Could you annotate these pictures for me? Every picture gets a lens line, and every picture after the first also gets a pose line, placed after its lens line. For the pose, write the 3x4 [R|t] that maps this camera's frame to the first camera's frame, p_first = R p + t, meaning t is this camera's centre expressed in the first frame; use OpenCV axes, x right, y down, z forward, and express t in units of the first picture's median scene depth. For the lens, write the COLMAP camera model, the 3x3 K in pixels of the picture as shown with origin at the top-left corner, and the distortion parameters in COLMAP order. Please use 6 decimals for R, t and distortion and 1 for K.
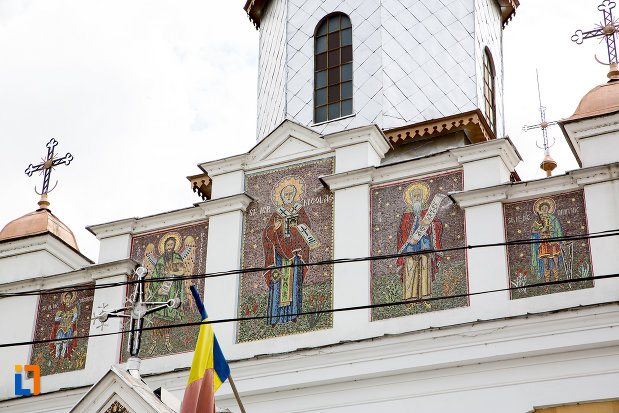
lens RADIAL K [[1134.0, 0, 312.4], [0, 1134.0, 199.5], [0, 0, 1]] dist [0.207485, 0.000000]
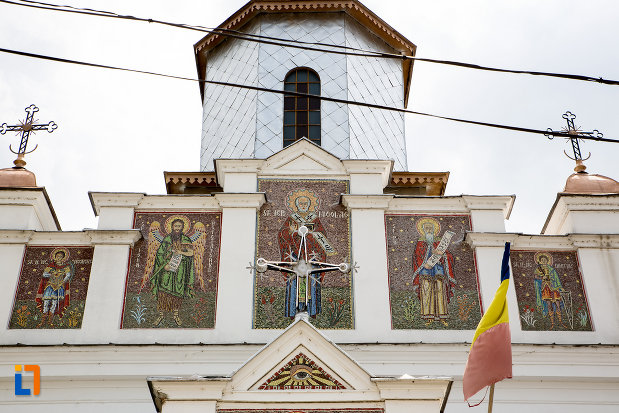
lens RADIAL K [[866.5, 0, 311.3], [0, 866.5, 197.4], [0, 0, 1]] dist [0.091549, 0.000000]
pose [[0.898984, 0.232679, 0.371064, -0.332298], [-0.193532, 0.971049, -0.140031, 0.107156], [-0.392904, 0.054073, 0.917988, 0.232135]]
